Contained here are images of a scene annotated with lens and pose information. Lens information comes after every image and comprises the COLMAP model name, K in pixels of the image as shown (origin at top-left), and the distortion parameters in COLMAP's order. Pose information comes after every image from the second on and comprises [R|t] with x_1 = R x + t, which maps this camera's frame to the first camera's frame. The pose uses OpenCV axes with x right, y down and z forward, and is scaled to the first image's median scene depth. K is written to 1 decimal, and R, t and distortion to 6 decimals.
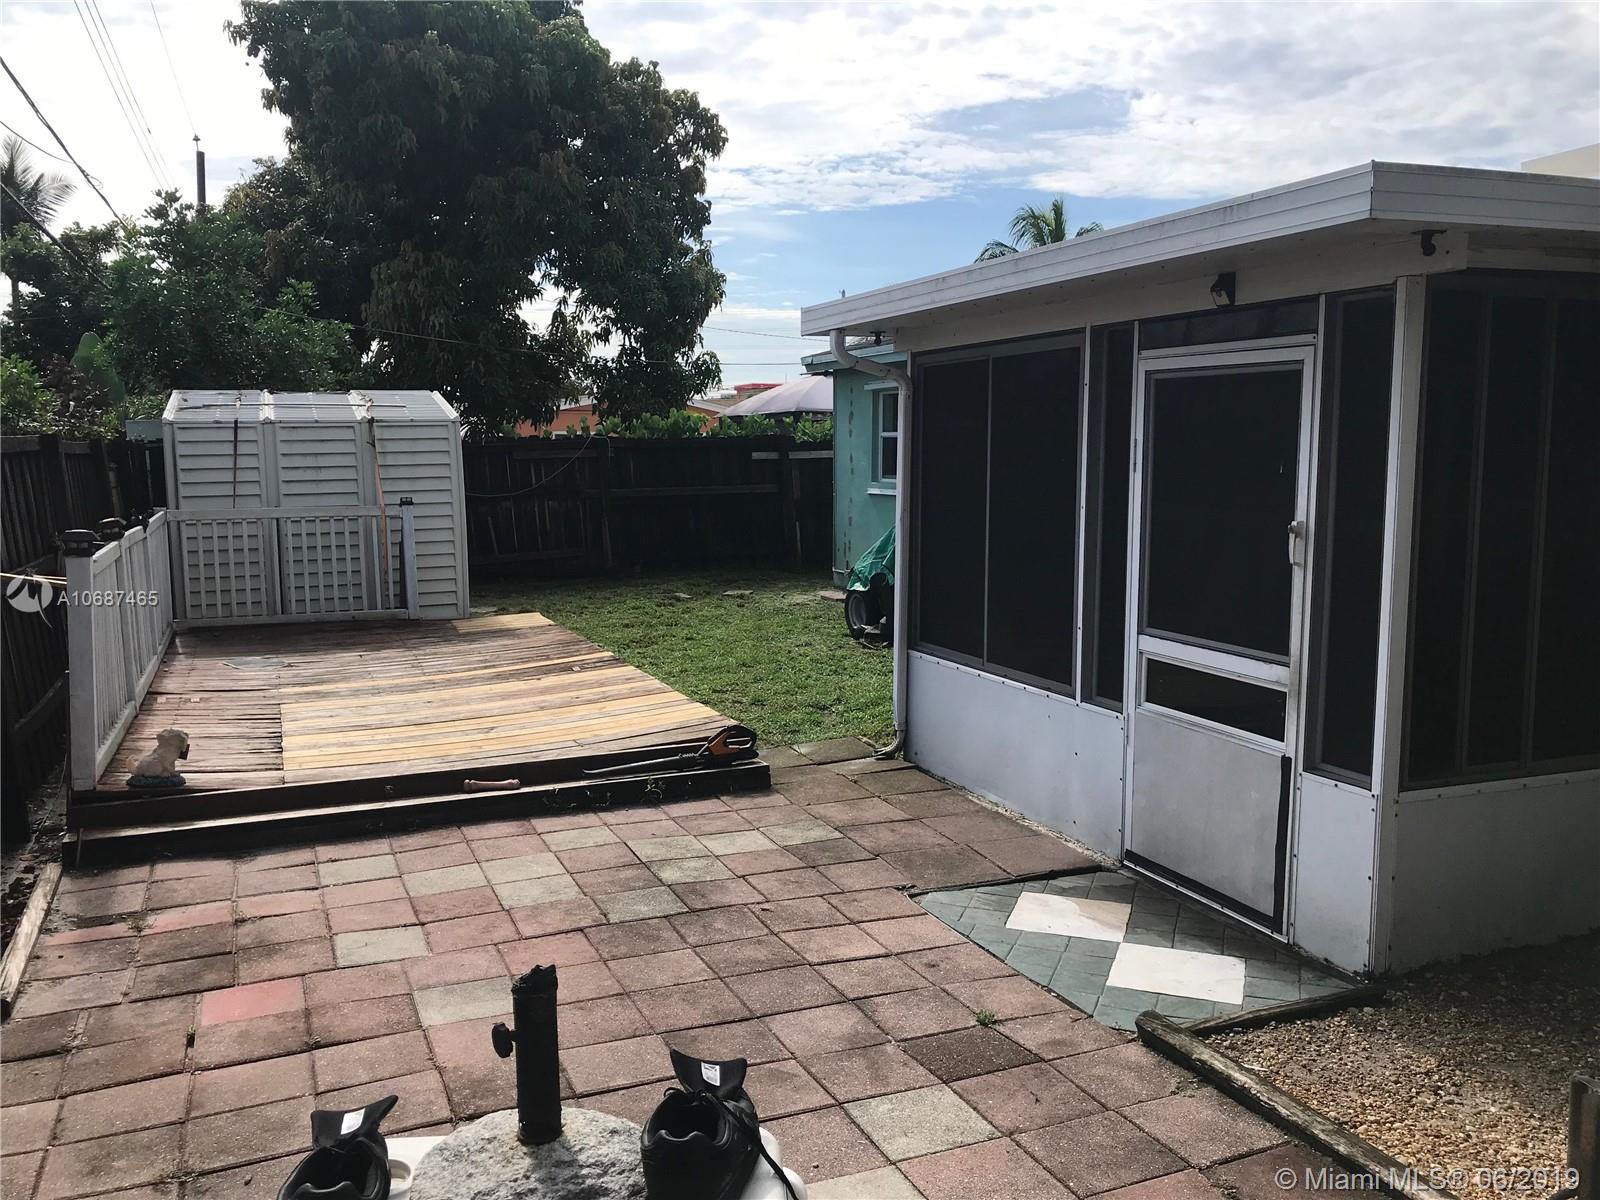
lens RADIAL K [[1316.2, 0, 800.0], [0, 1316.2, 600.0], [0, 0, 1]] dist [0.127451, 0.000785]
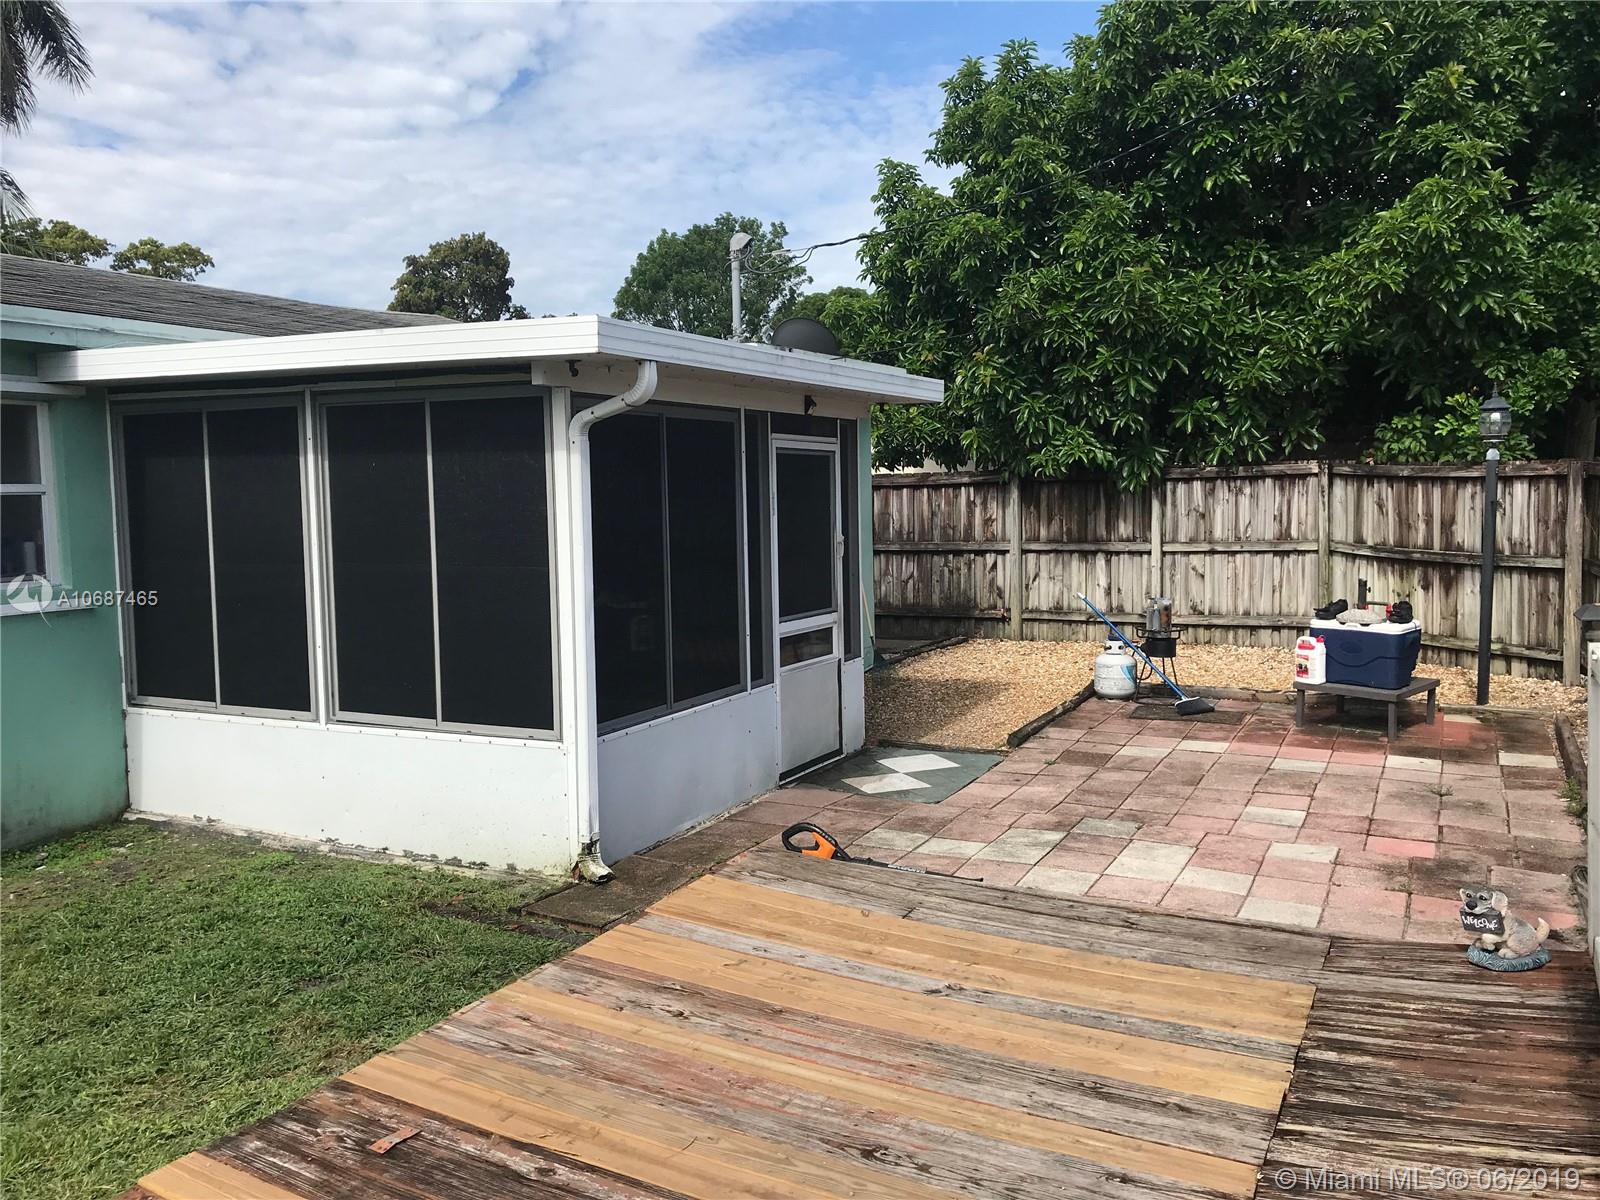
lens RADIAL K [[1316.2, 0, 800.0], [0, 1316.2, 600.0], [0, 0, 1]] dist [0.127451, 0.000785]
pose [[-0.655589, -0.026613, 0.754649, -0.898808], [0.133295, 0.979607, 0.150344, -0.224674], [-0.743260, 0.199155, -0.638672, 1.984054]]
